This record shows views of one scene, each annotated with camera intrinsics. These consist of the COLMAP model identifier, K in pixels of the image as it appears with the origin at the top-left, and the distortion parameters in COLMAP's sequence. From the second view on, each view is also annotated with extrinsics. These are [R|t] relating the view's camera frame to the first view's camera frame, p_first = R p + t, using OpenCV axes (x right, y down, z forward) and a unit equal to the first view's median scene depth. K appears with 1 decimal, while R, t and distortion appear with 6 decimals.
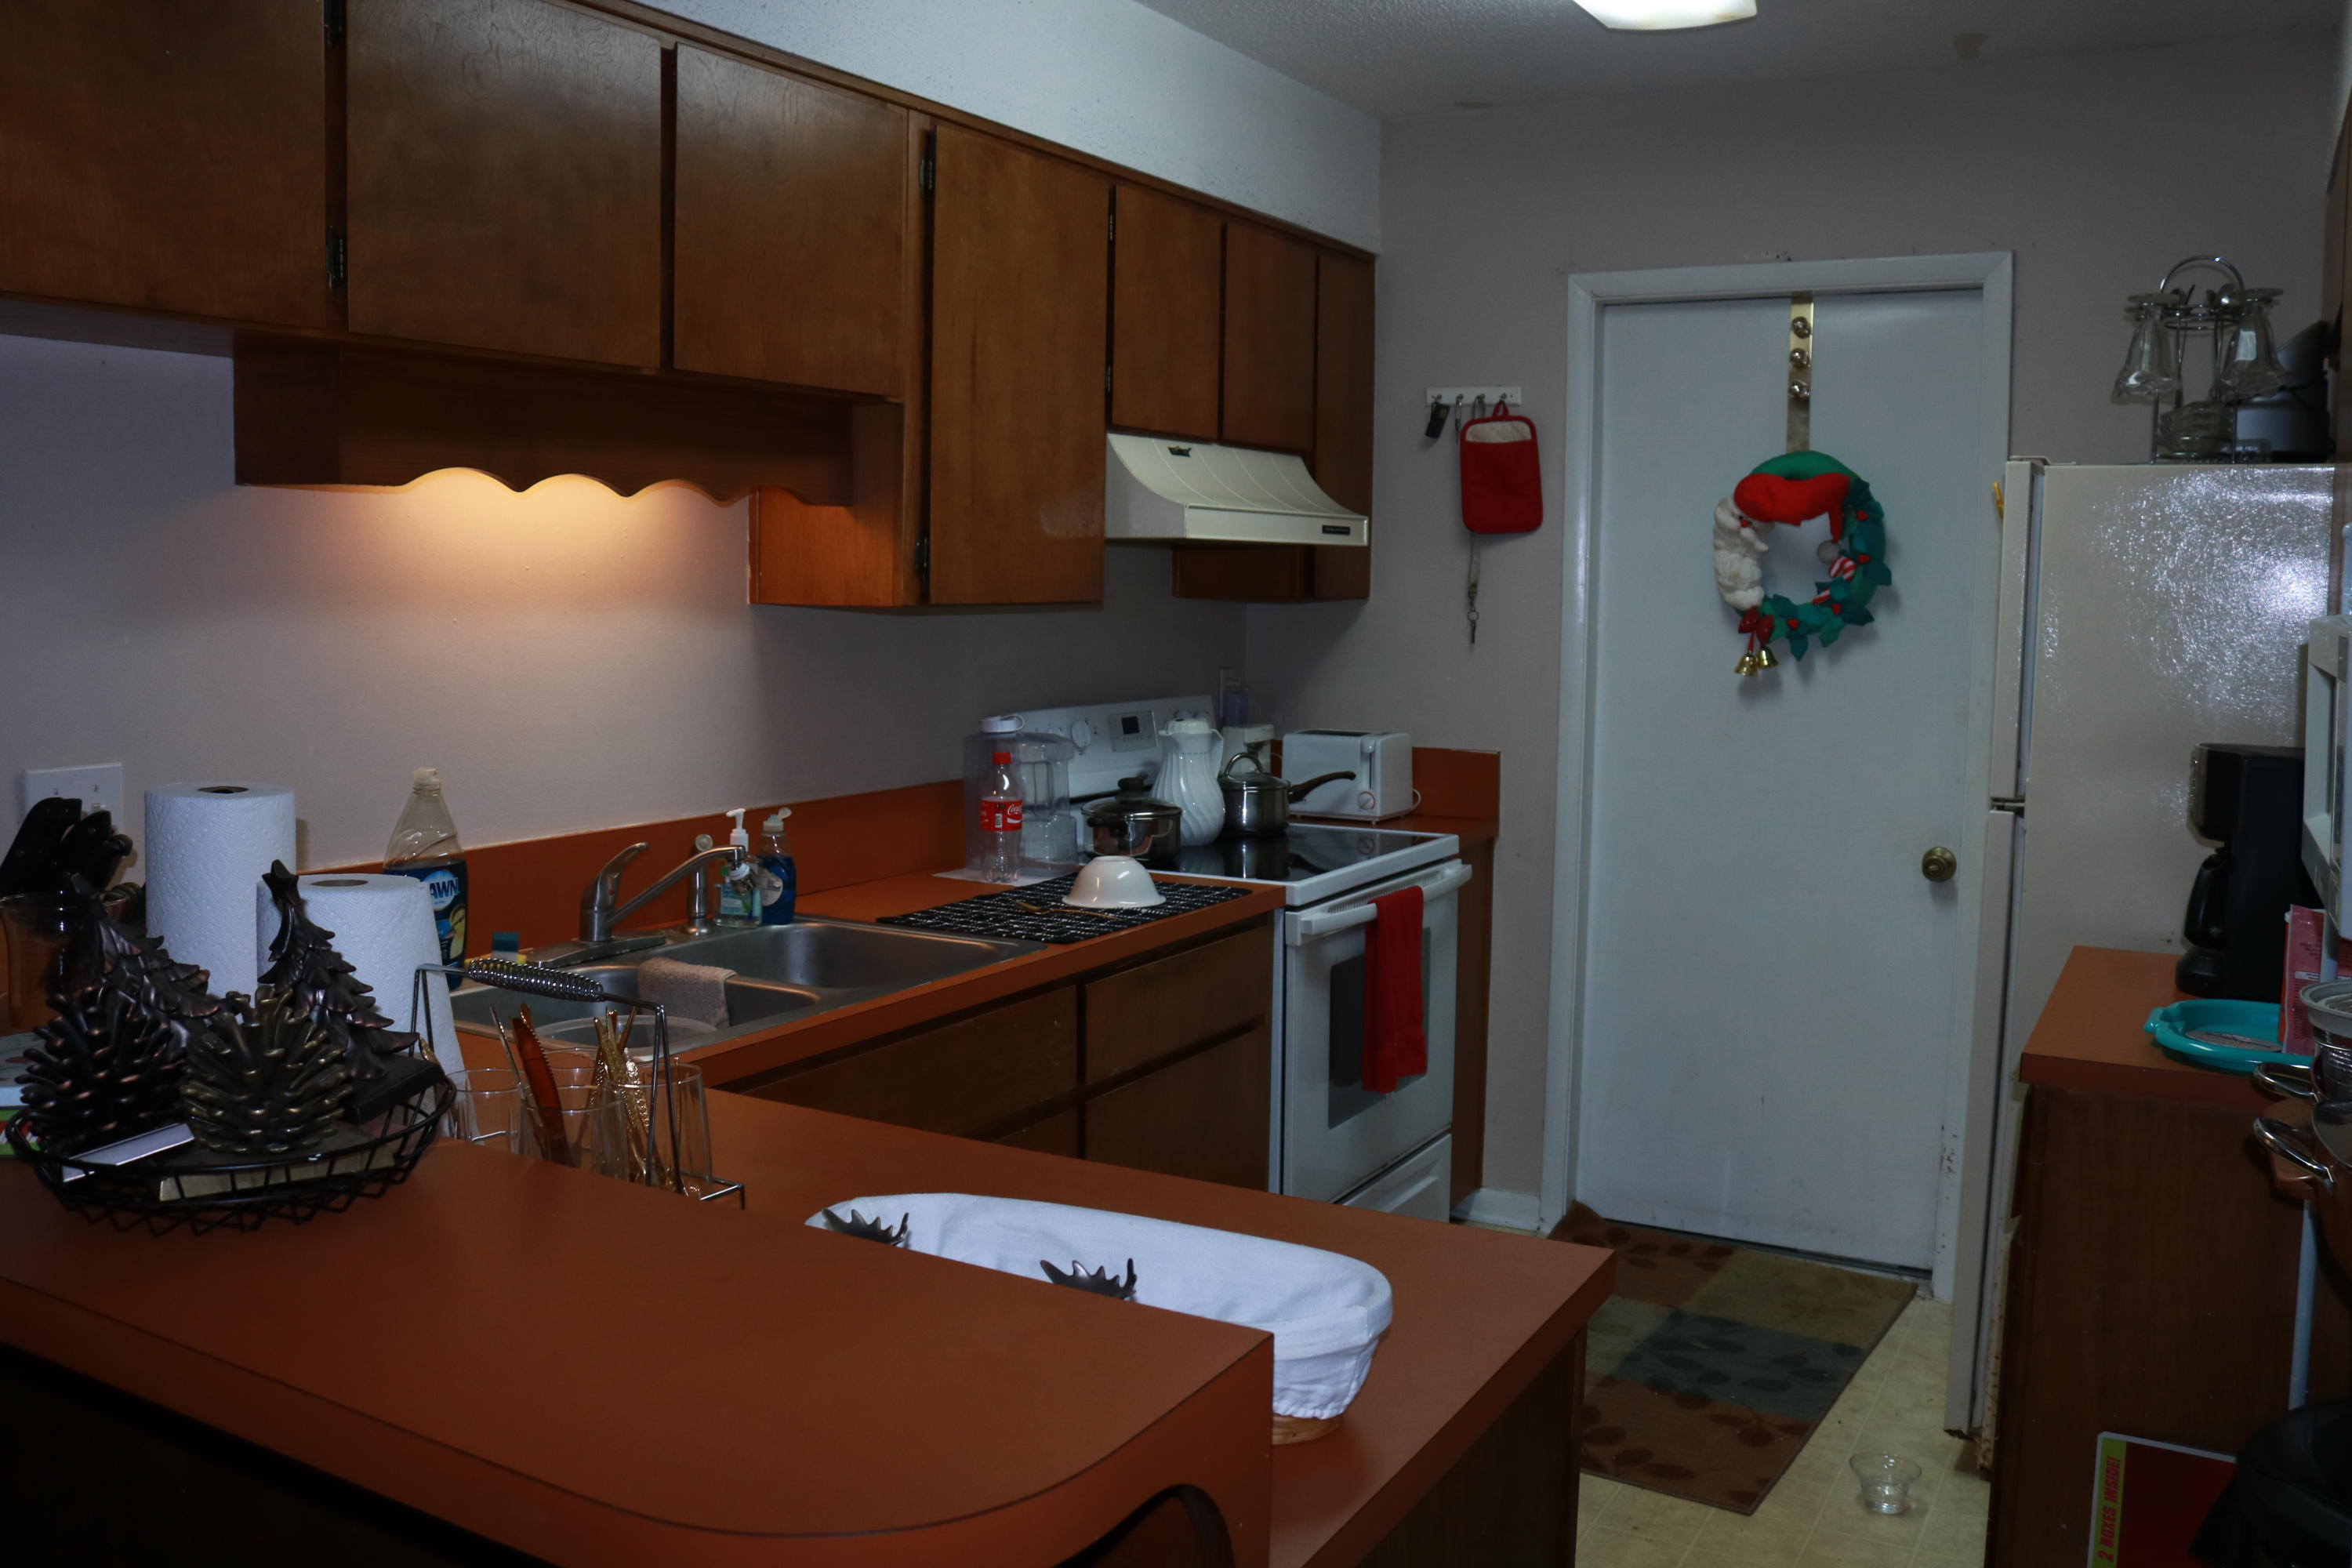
lens RADIAL K [[1968.5, 0, 1160.6], [0, 1968.5, 775.5], [0, 0, 1]] dist [-0.141868, 0.115724]
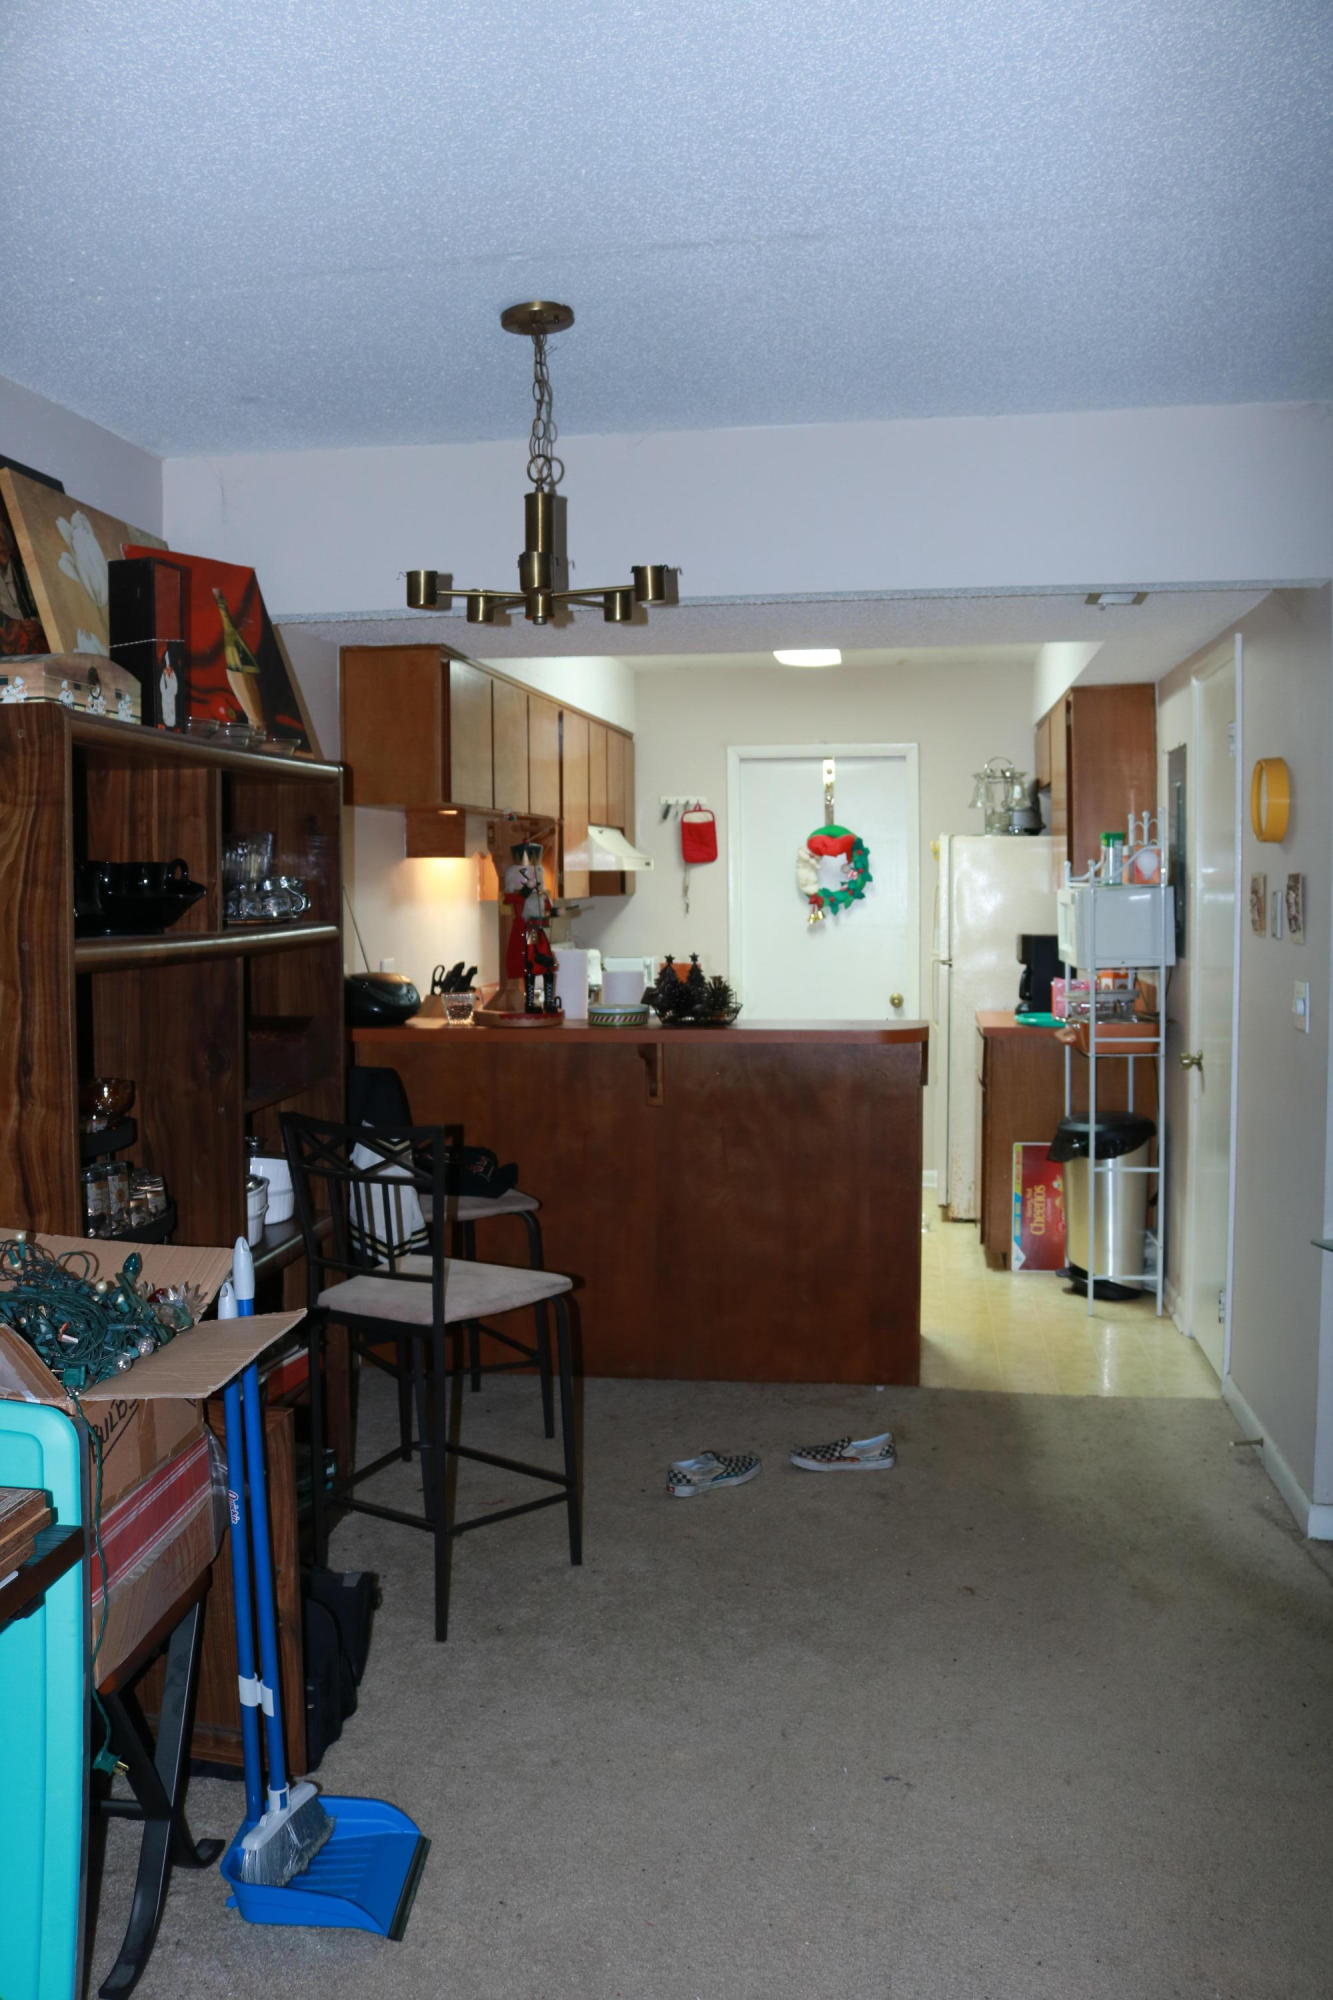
lens RADIAL K [[1673.9, 0, 658.7], [0, 1673.9, 1006.5], [0, 0, 1]] dist [-0.141868, 0.115724]
pose [[0.932616, -0.047365, 0.357748, -0.586734], [0.057056, 0.998233, -0.016574, 0.070264], [-0.356331, 0.035869, 0.933671, -0.782493]]
